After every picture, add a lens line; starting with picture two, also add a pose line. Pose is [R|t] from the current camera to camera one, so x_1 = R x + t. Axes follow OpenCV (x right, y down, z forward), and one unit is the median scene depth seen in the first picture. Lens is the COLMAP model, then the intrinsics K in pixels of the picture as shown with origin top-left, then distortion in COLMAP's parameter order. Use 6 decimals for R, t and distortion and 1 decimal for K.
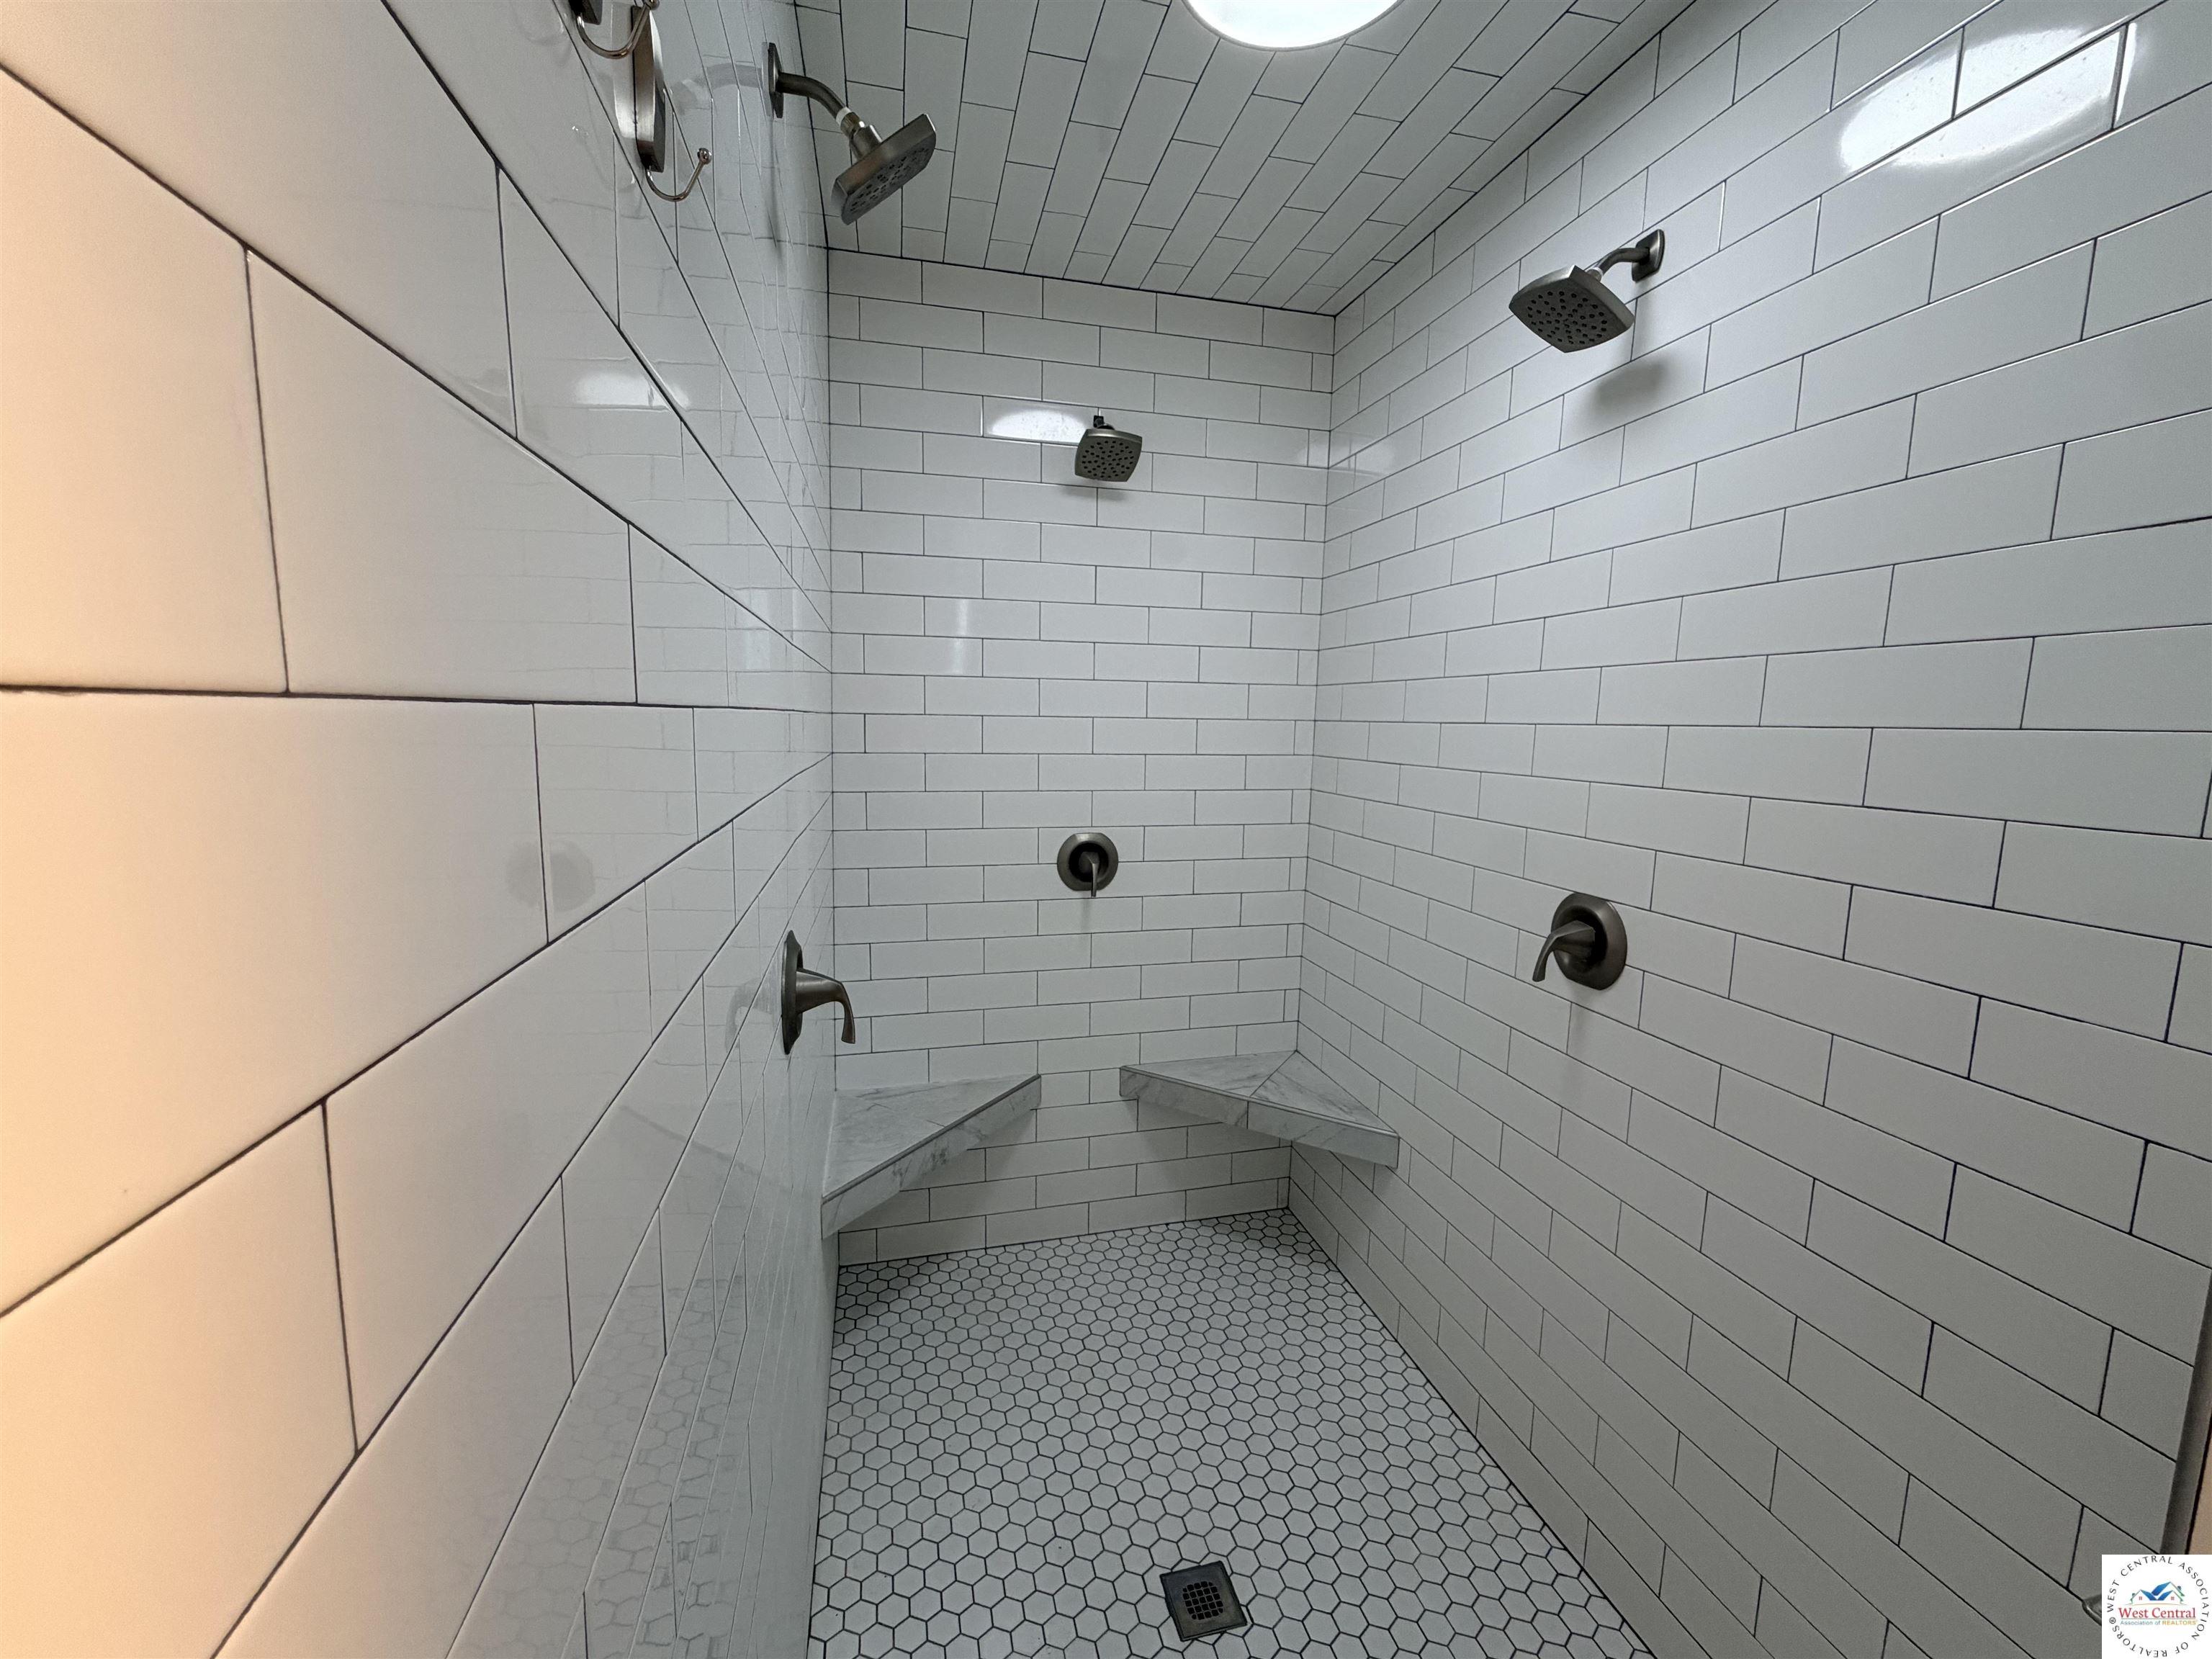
lens RADIAL K [[881.7, 0, 1099.4], [0, 881.7, 831.5], [0, 0, 1]] dist [-0.000744, 0.000091]
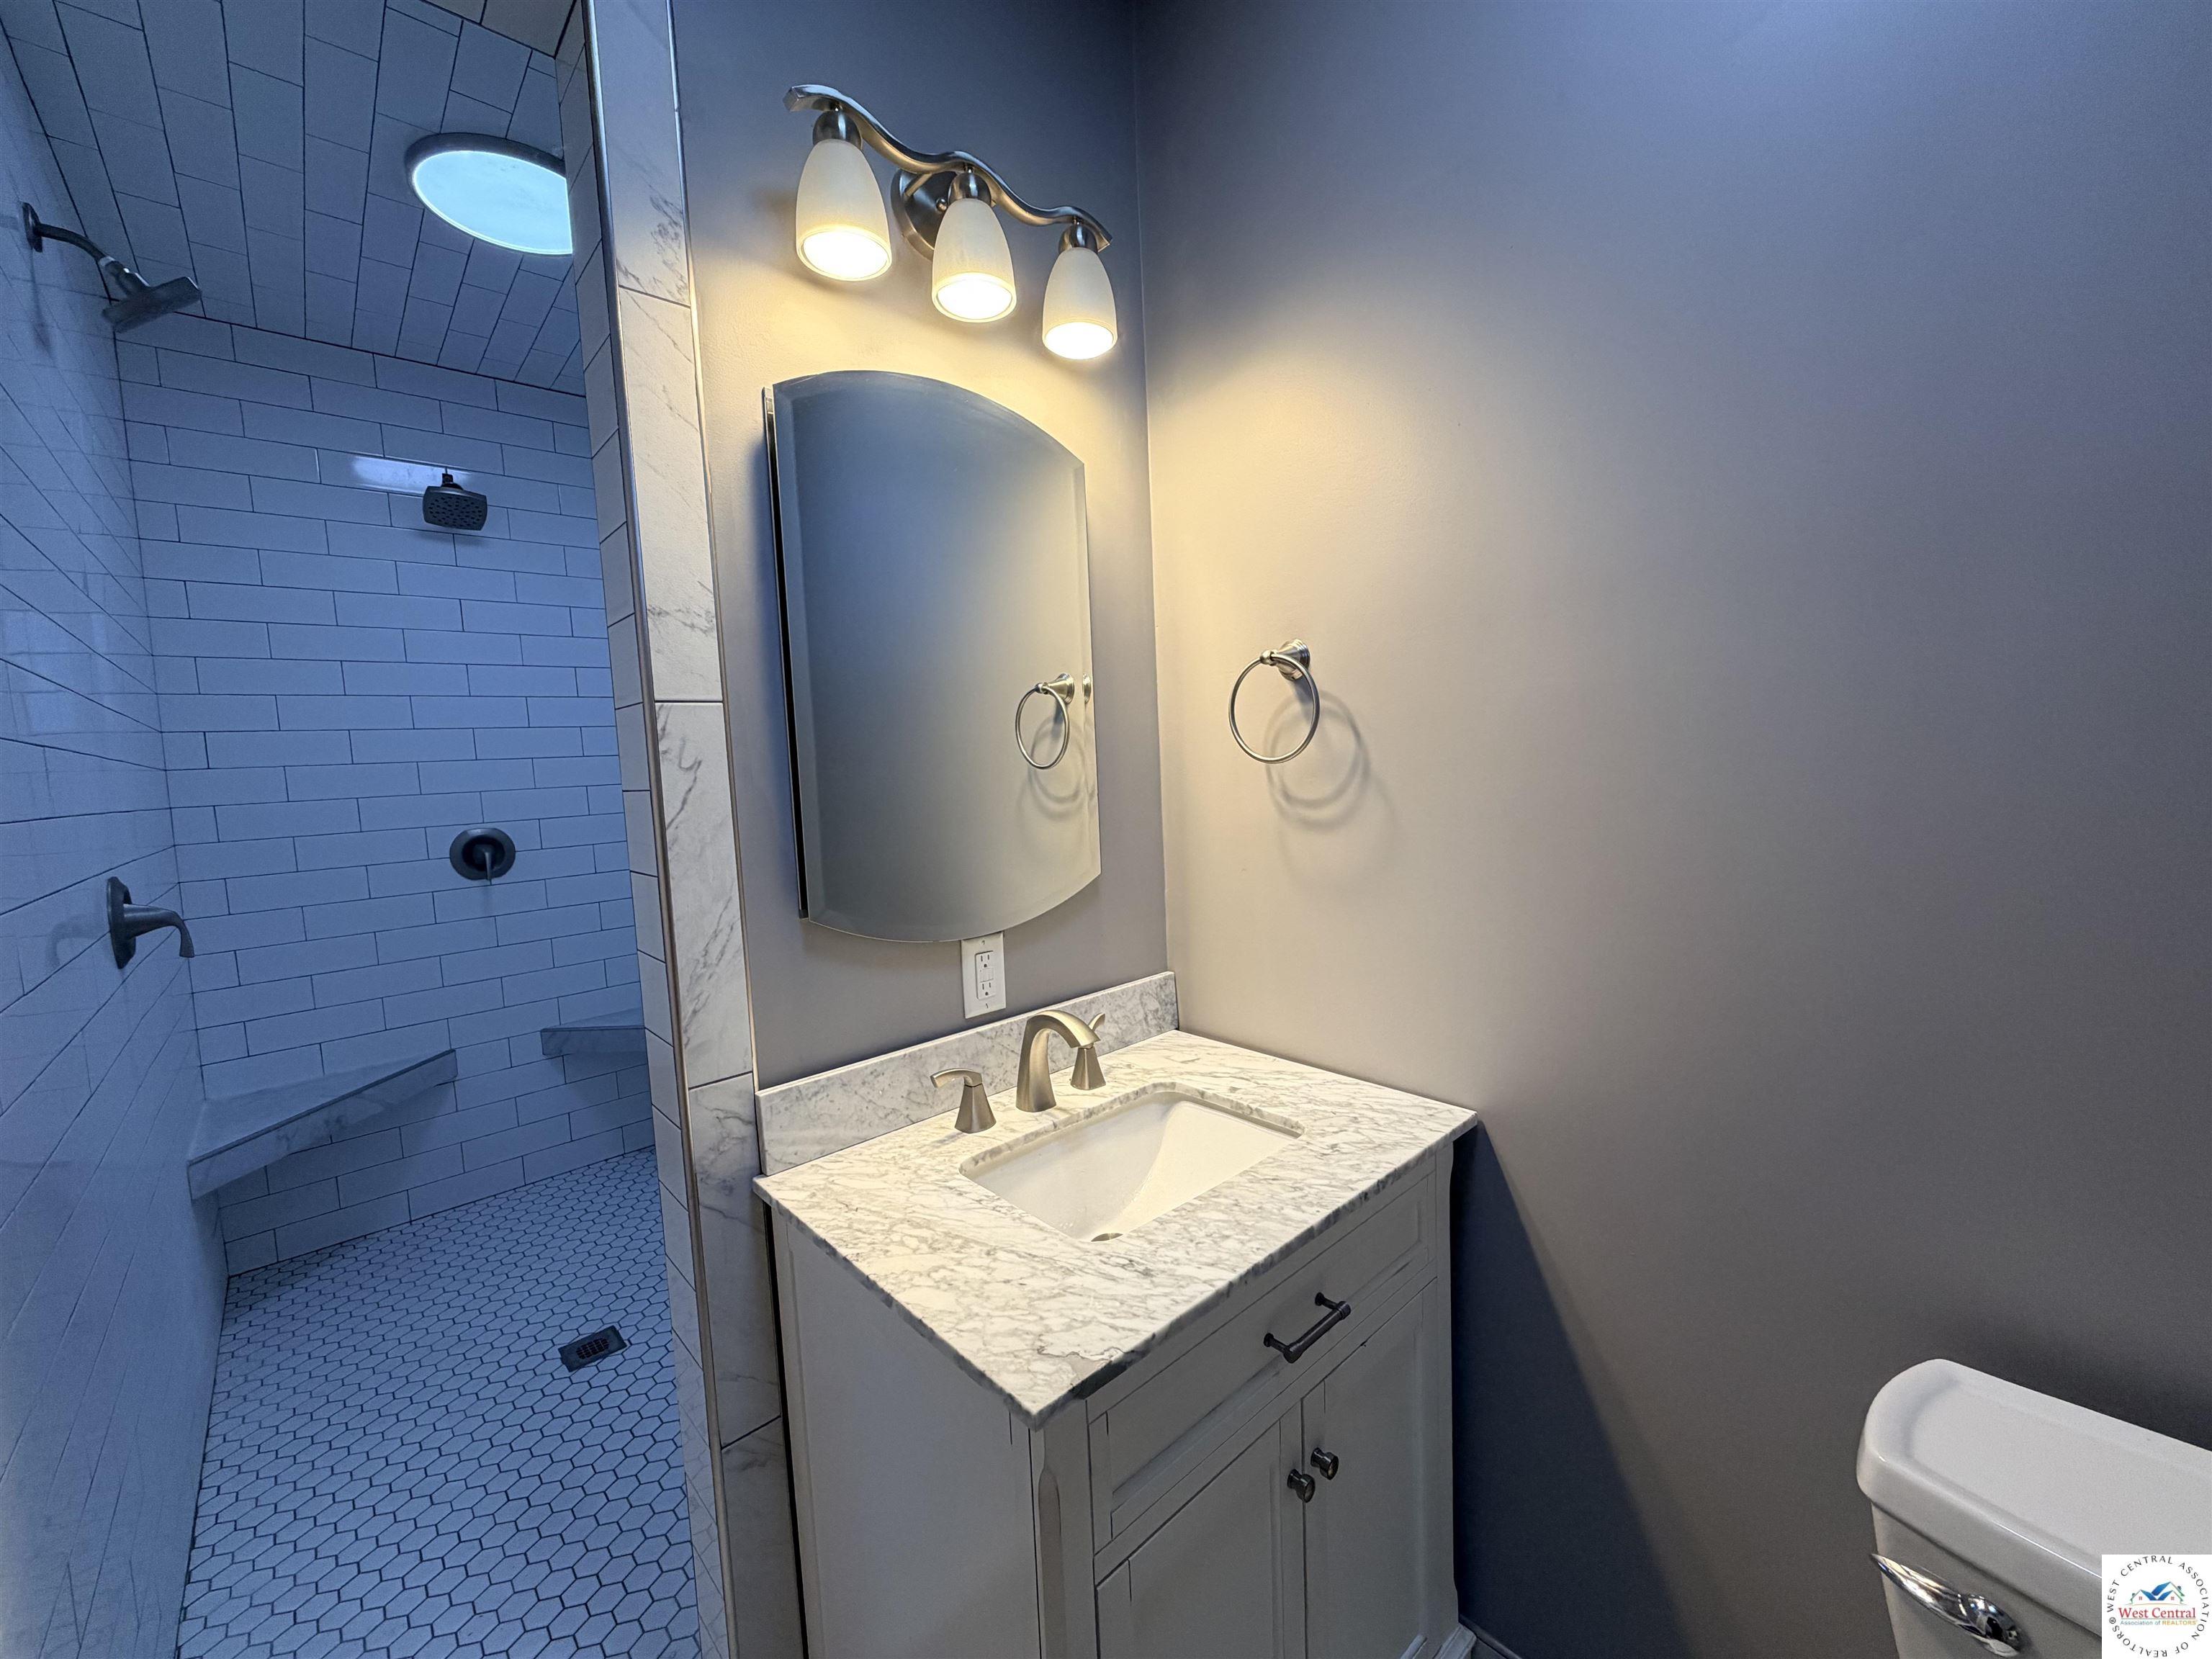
lens RADIAL K [[881.7, 0, 1099.4], [0, 881.7, 831.5], [0, 0, 1]] dist [-0.000744, 0.000091]
pose [[0.874412, -0.097932, 0.475198, 0.182126], [0.121998, 0.992329, -0.019981, 0.158633], [-0.469596, 0.075445, 0.879652, -0.488041]]
